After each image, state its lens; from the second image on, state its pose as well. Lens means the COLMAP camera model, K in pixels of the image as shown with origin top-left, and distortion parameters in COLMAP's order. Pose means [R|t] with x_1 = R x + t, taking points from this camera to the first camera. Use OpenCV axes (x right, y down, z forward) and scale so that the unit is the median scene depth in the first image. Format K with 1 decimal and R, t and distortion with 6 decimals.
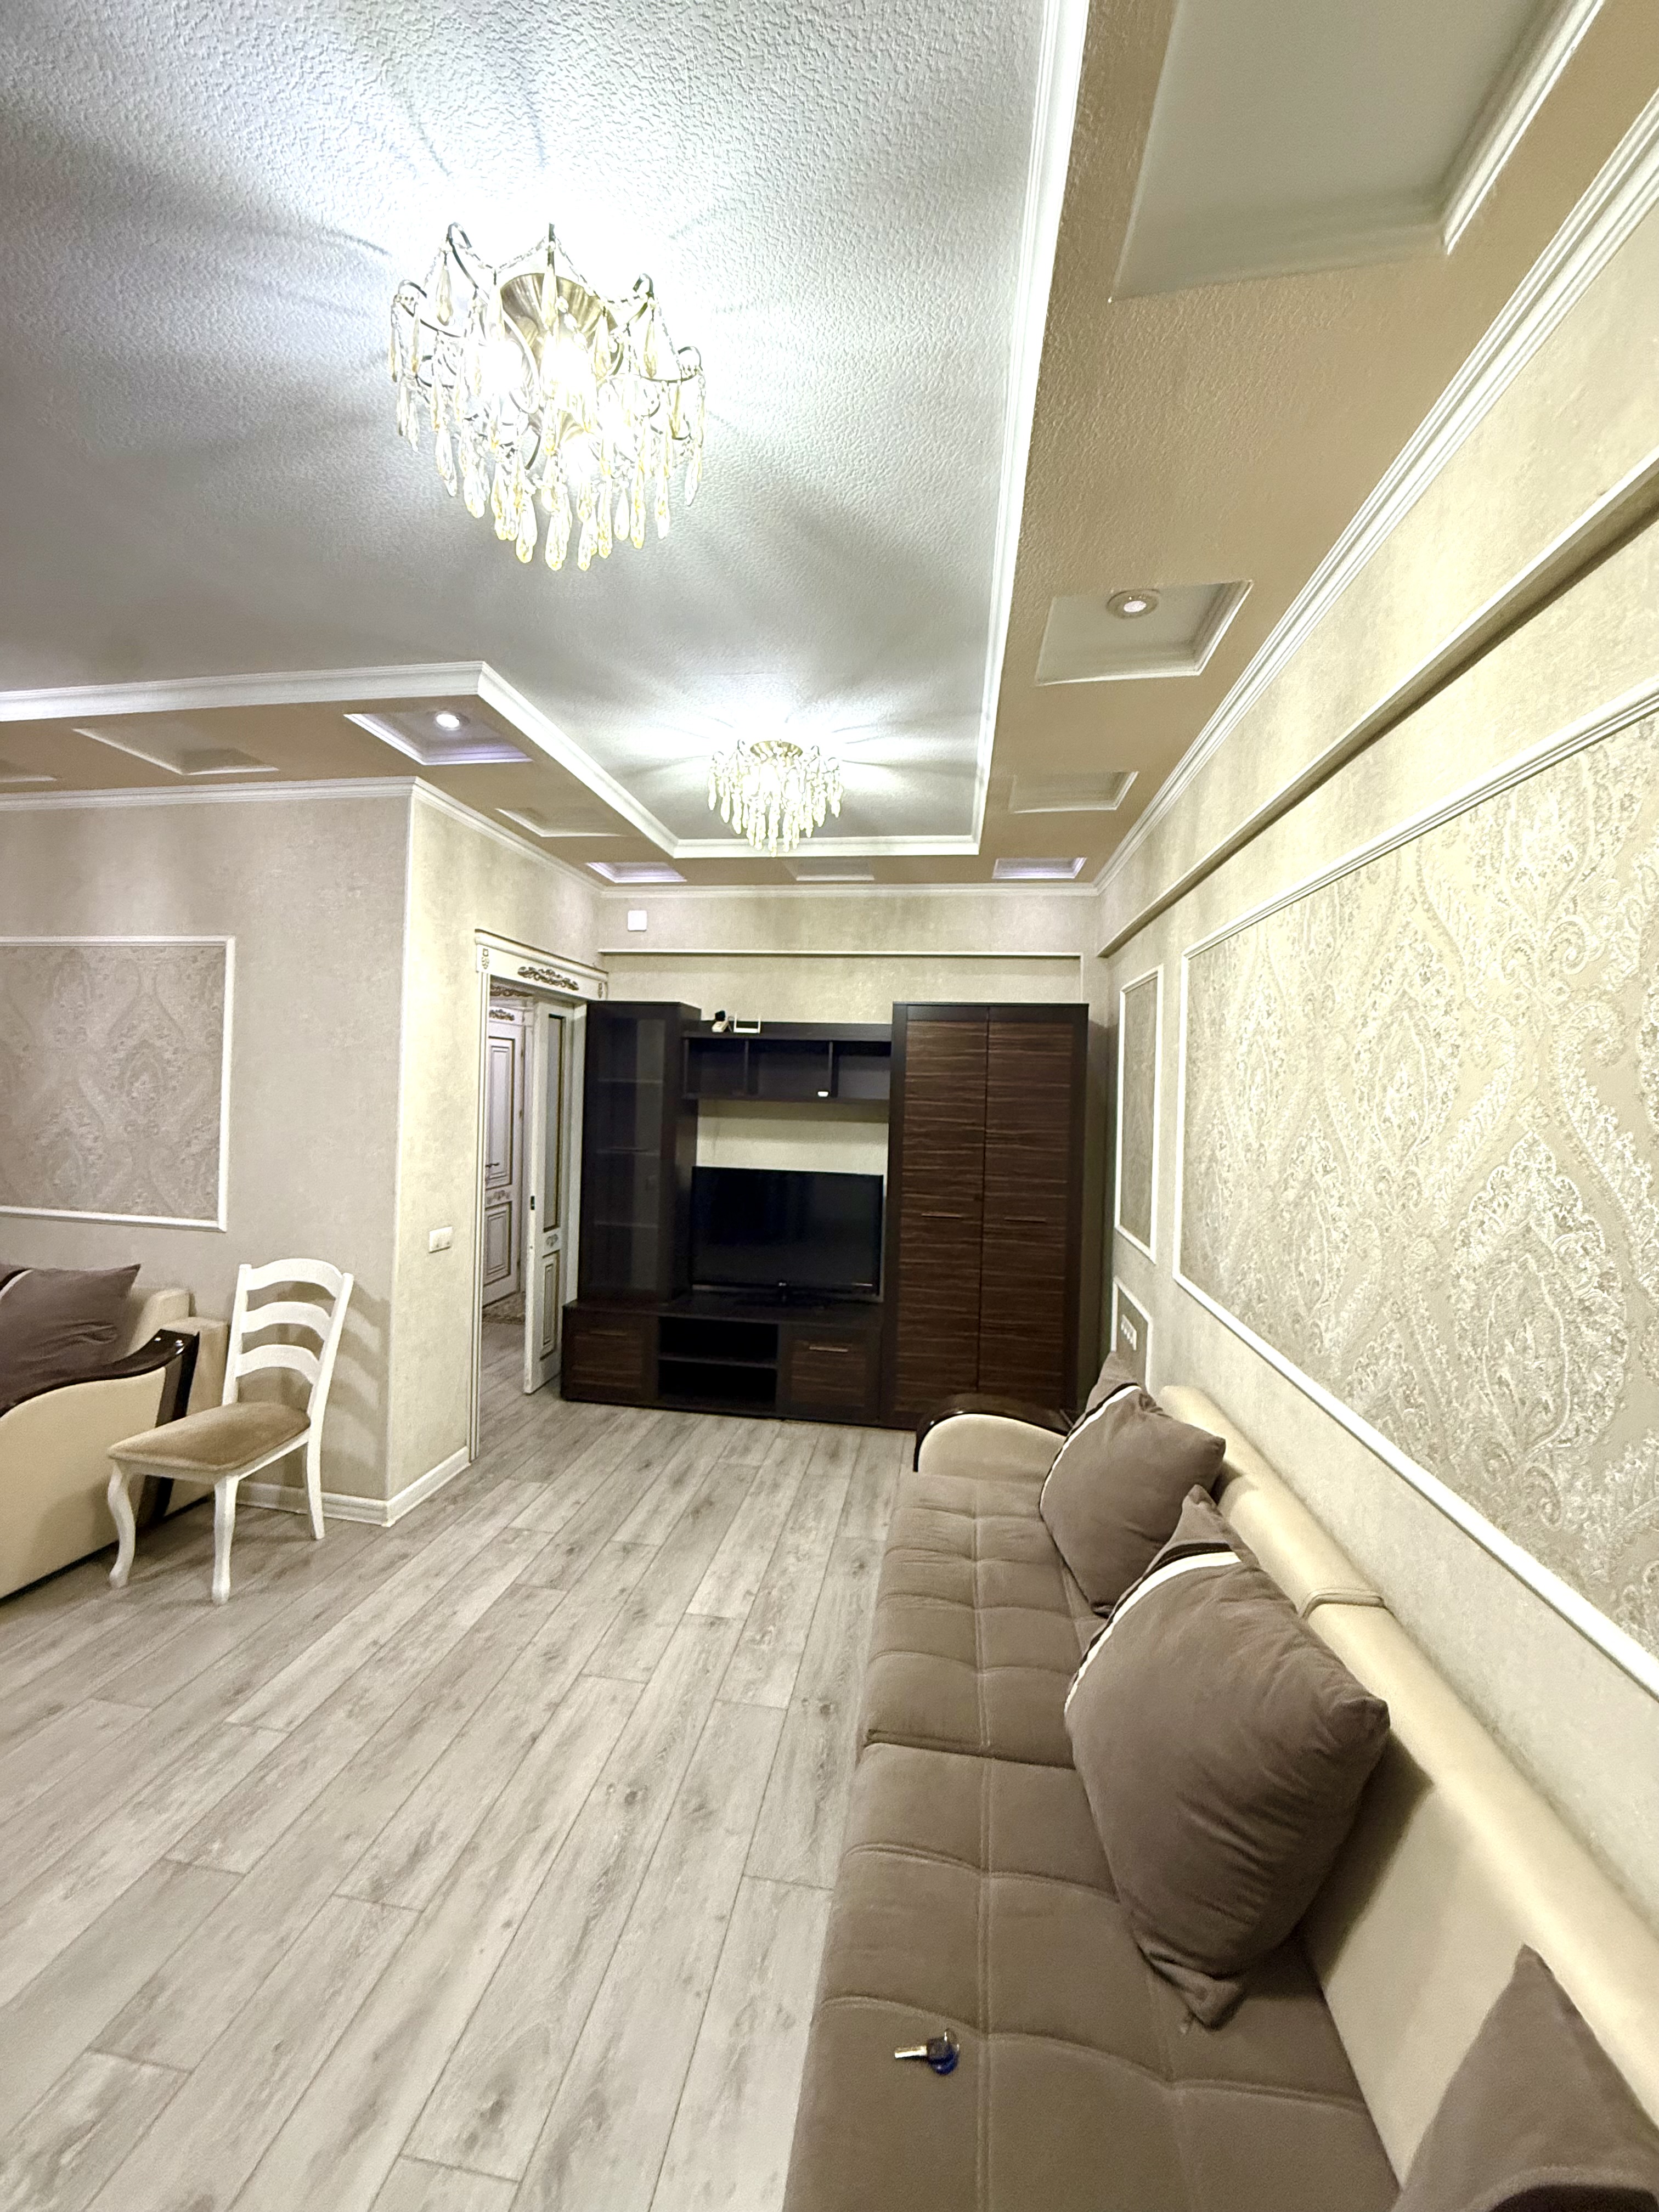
lens RADIAL K [[876.8, 0, 830.1], [0, 876.8, 1098.5], [0, 0, 1]] dist [-0.000656, -0.000006]
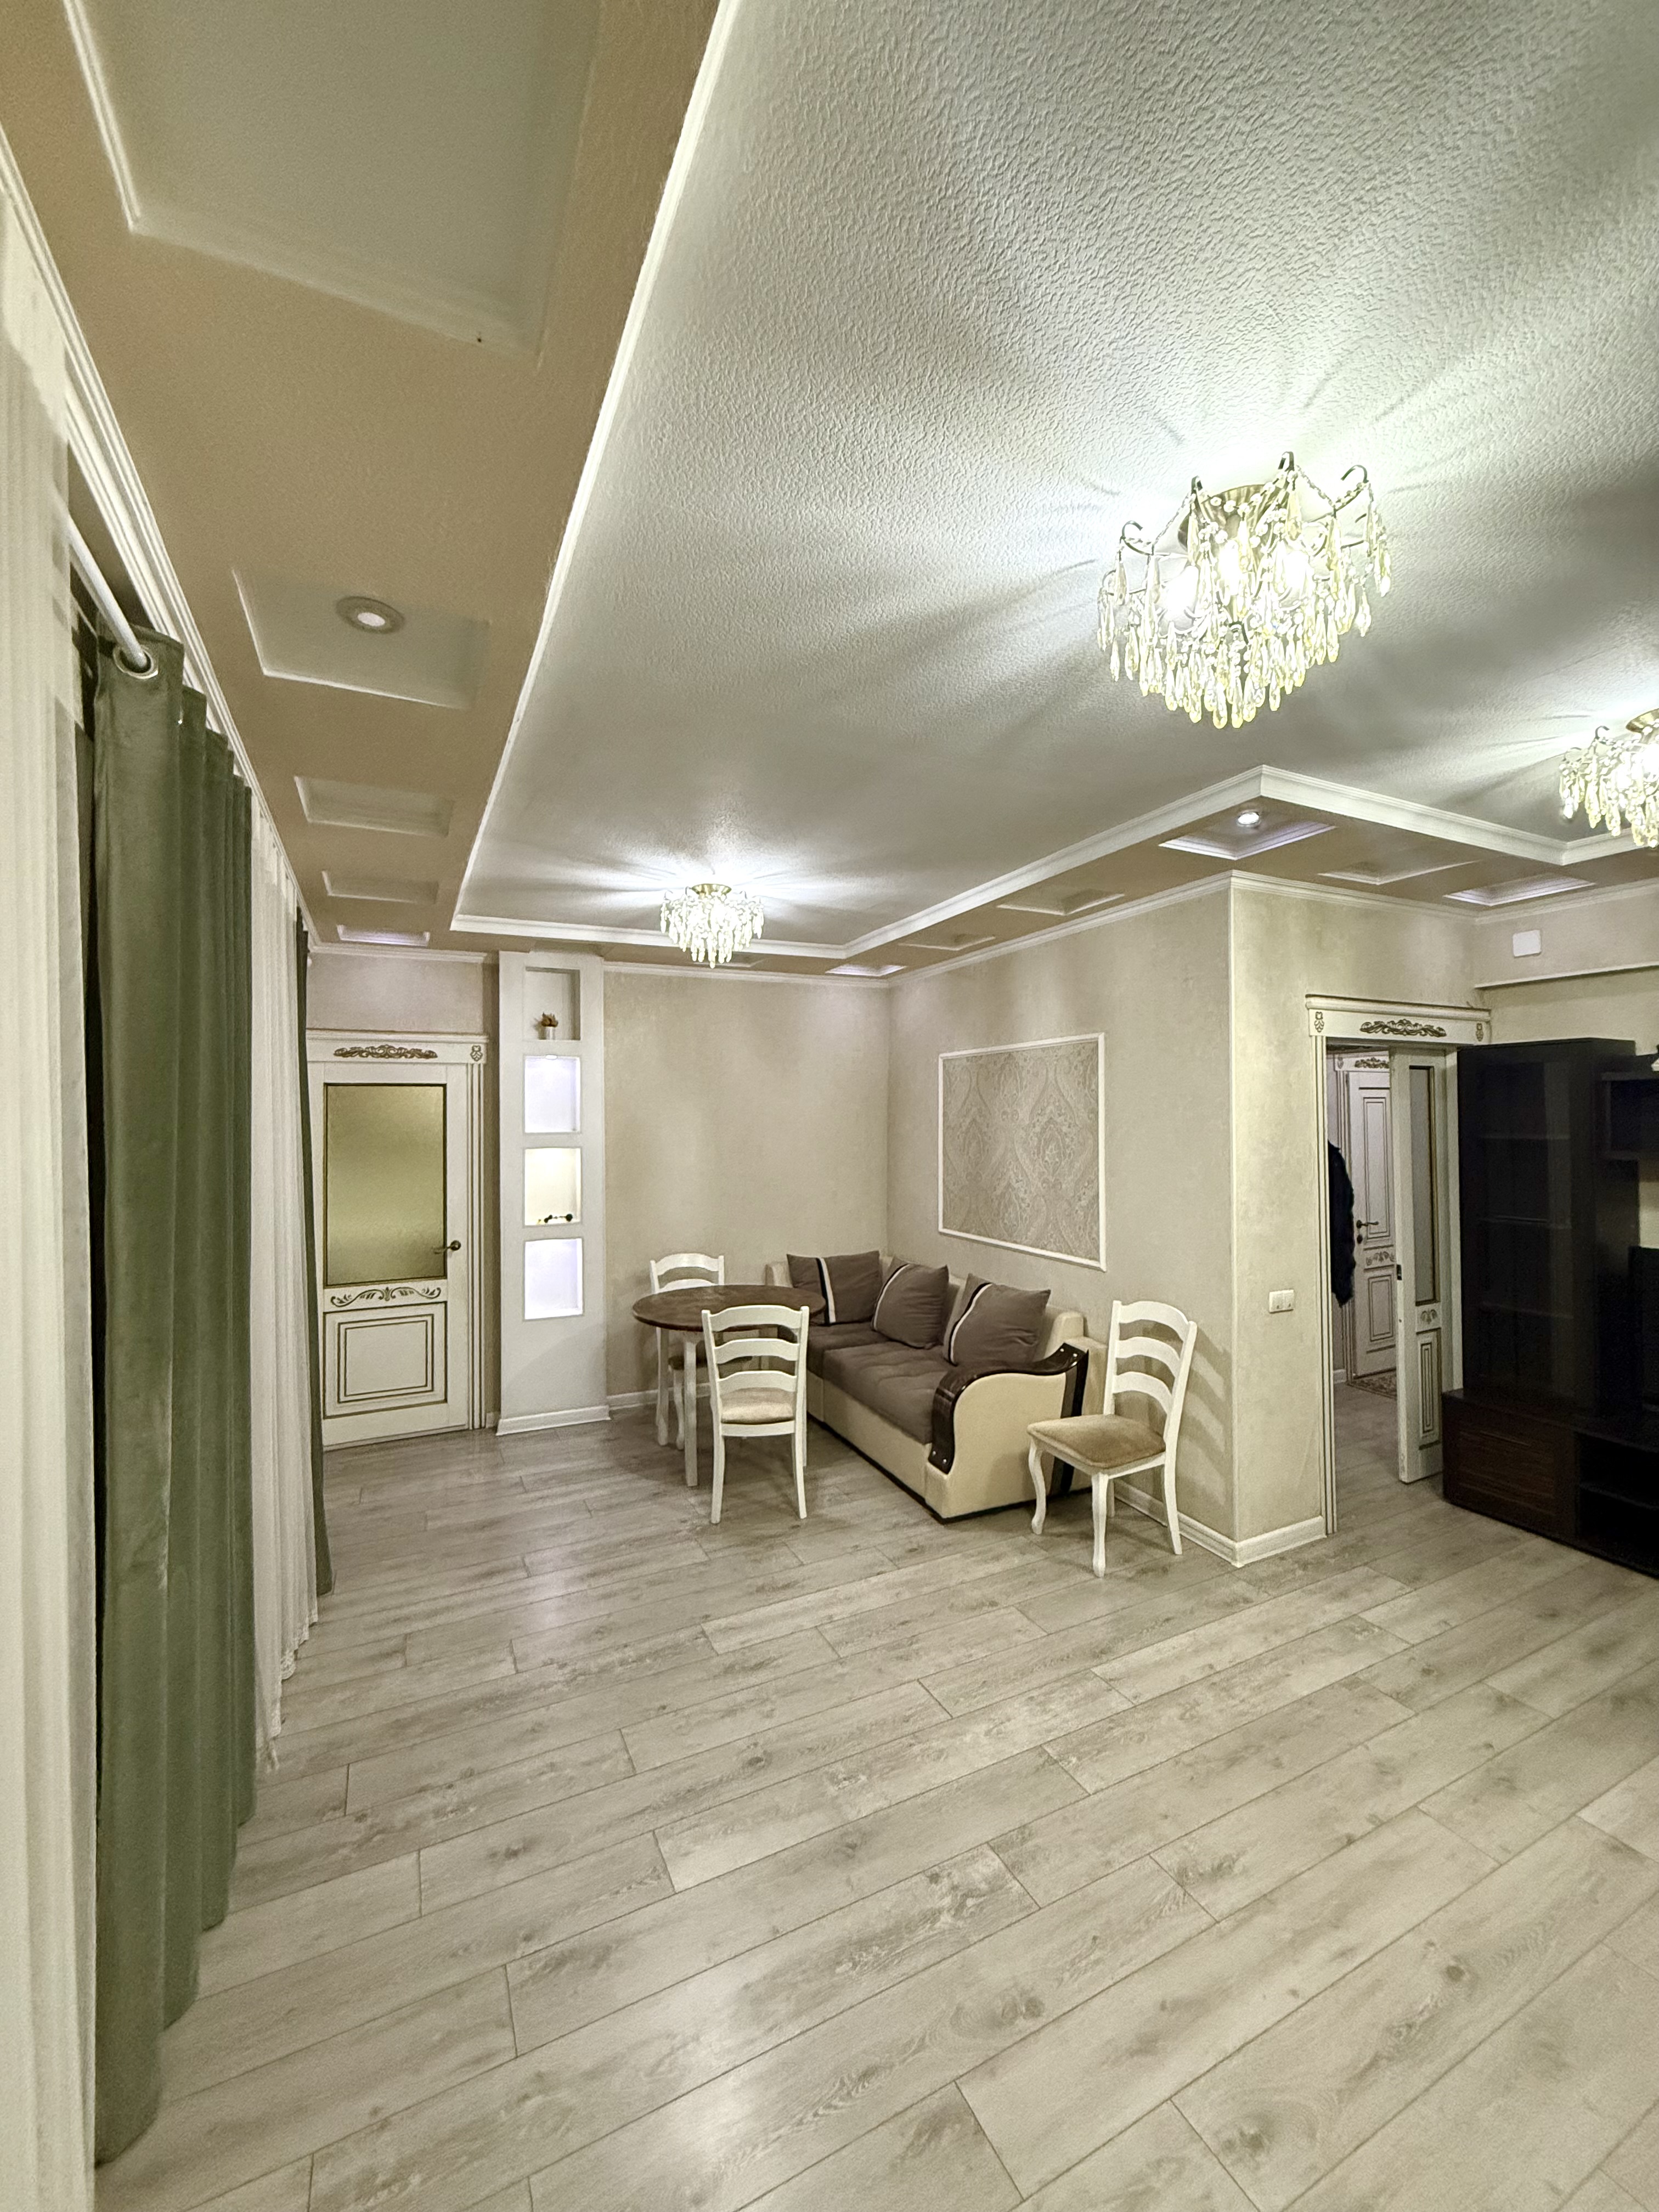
lens RADIAL K [[876.8, 0, 828.9], [0, 876.8, 1100.6], [0, 0, 1]] dist [-0.000656, -0.000006]
pose [[0.570462, -0.051619, -0.819700, 0.111676], [0.016053, 0.998533, -0.051708, -0.030728], [0.821167, 0.016339, 0.570454, -0.026856]]
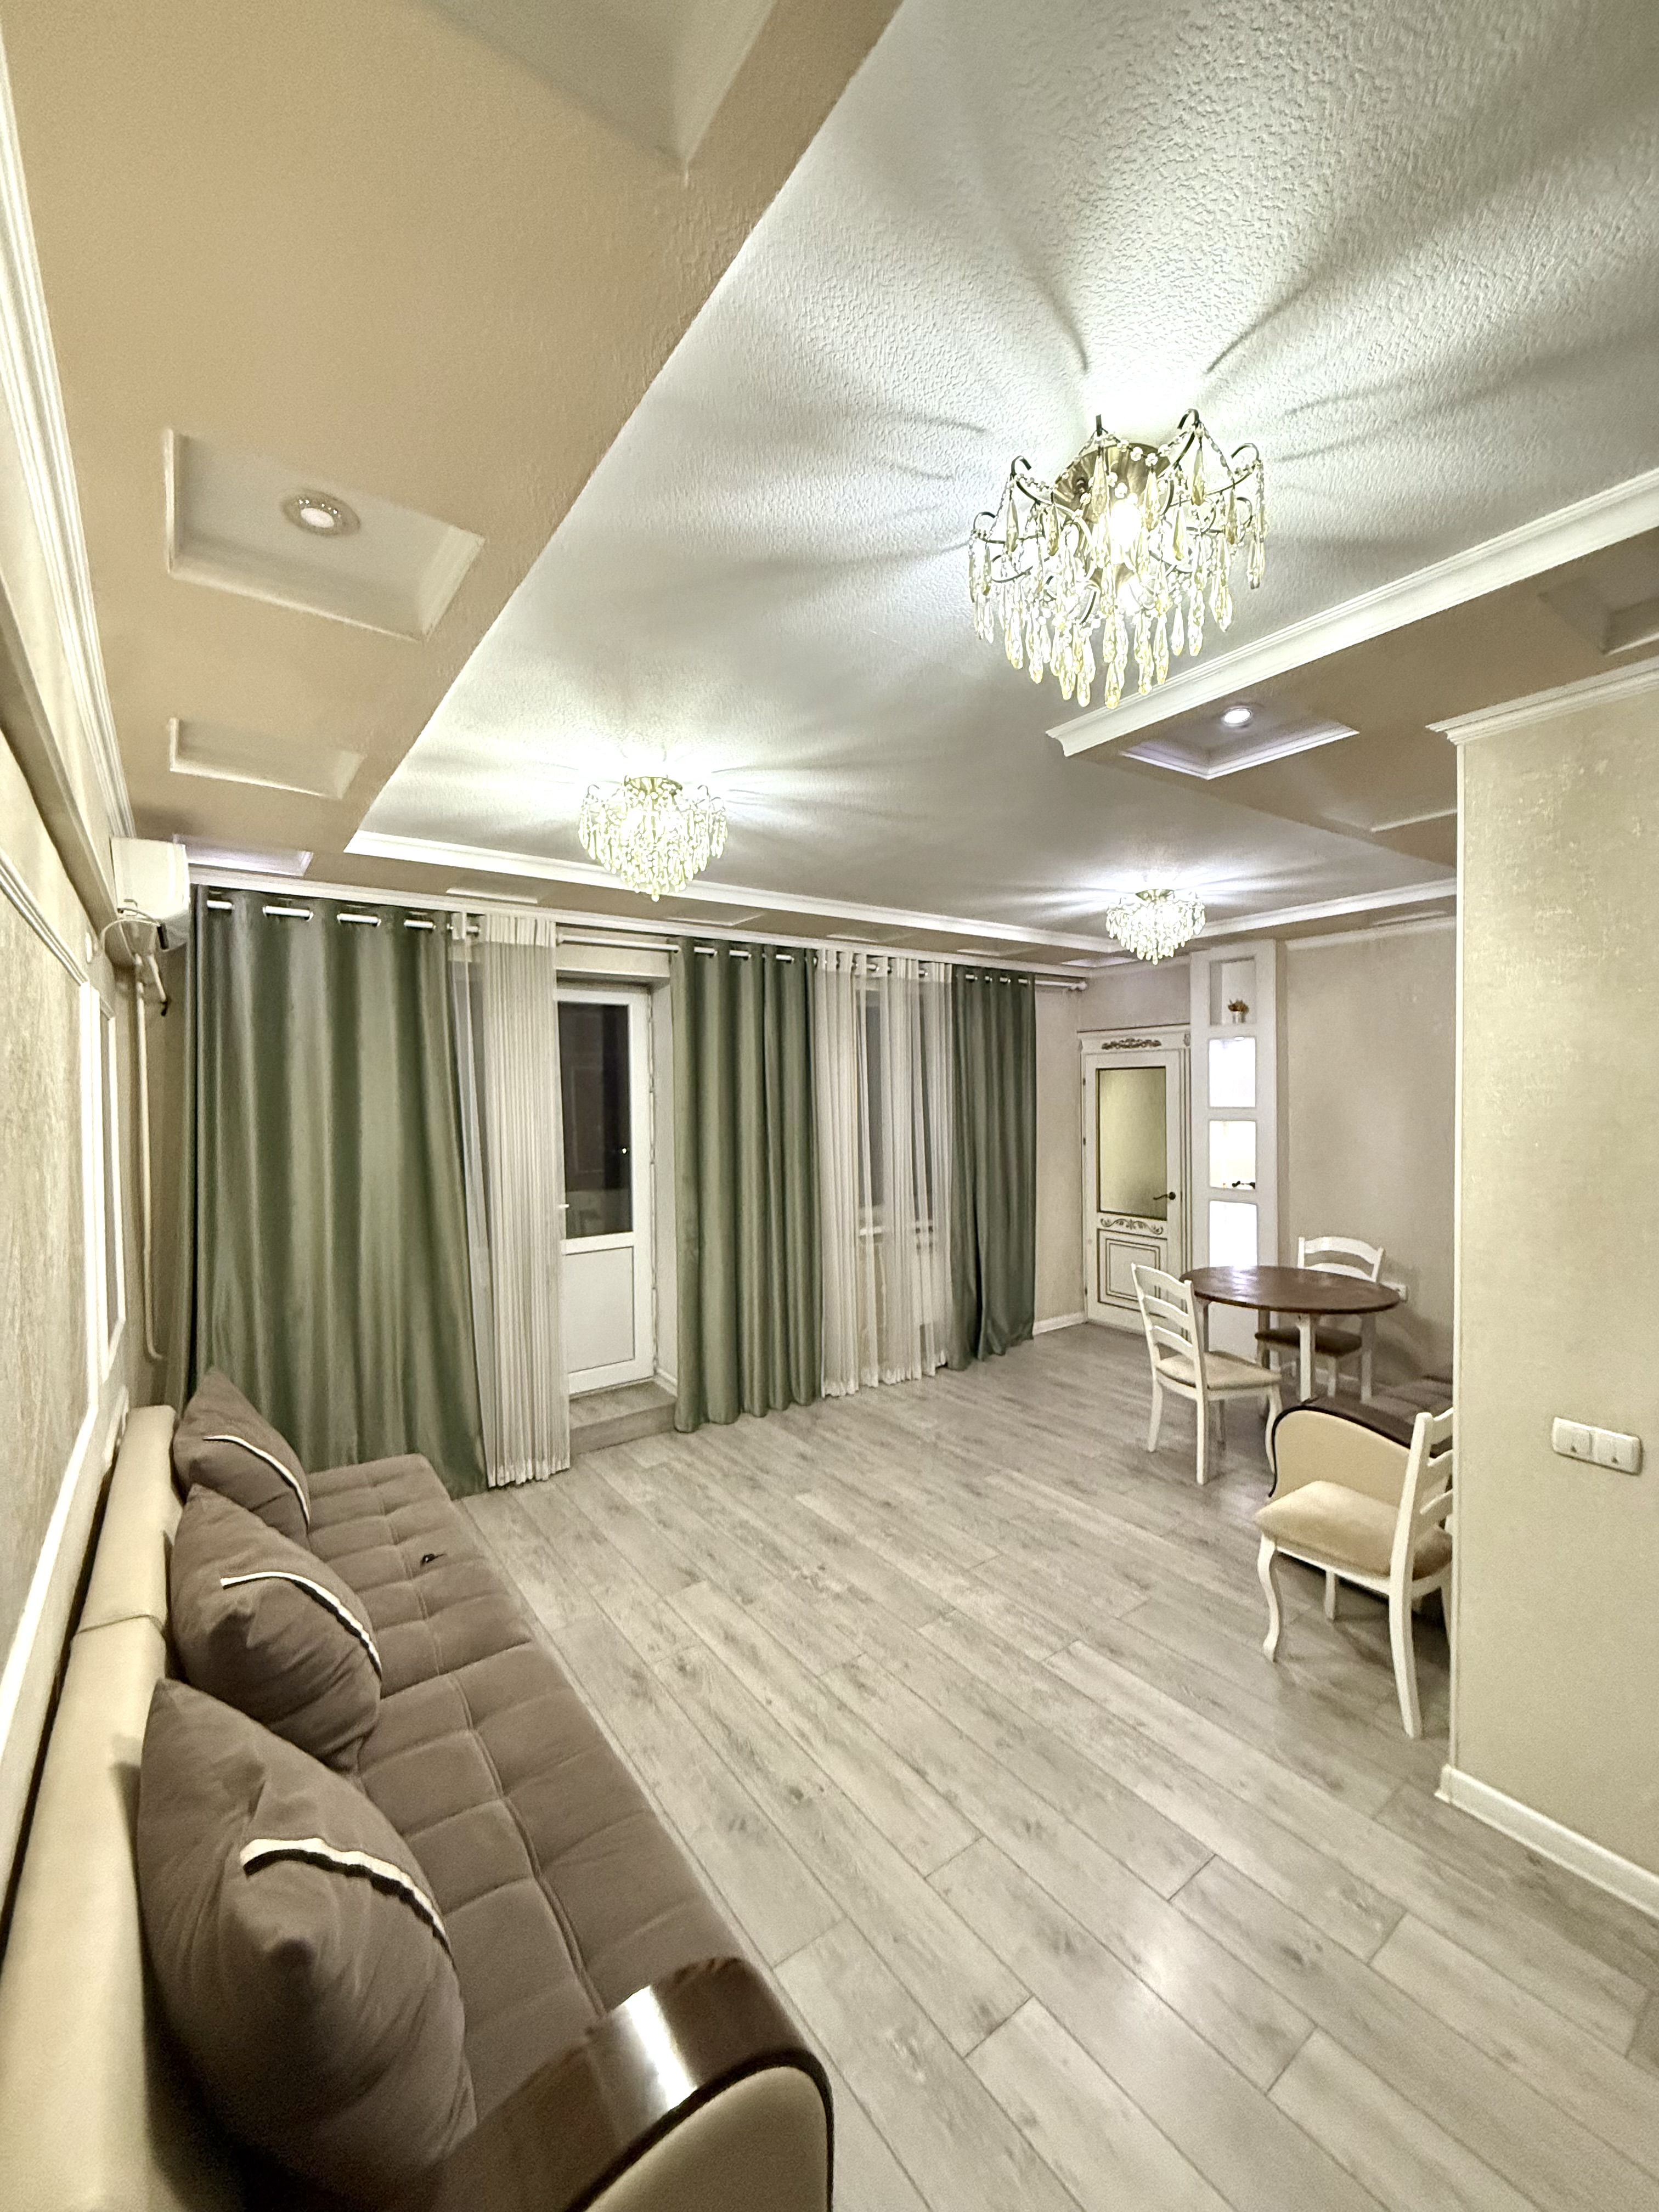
lens RADIAL K [[876.8, 0, 830.7], [0, 876.8, 1099.6], [0, 0, 1]] dist [-0.000656, -0.000006]
pose [[-0.713684, -0.017183, -0.700257, 0.329134], [-0.021634, 0.999763, -0.002484, -0.055279], [0.700134, 0.013376, -0.713886, 1.099118]]
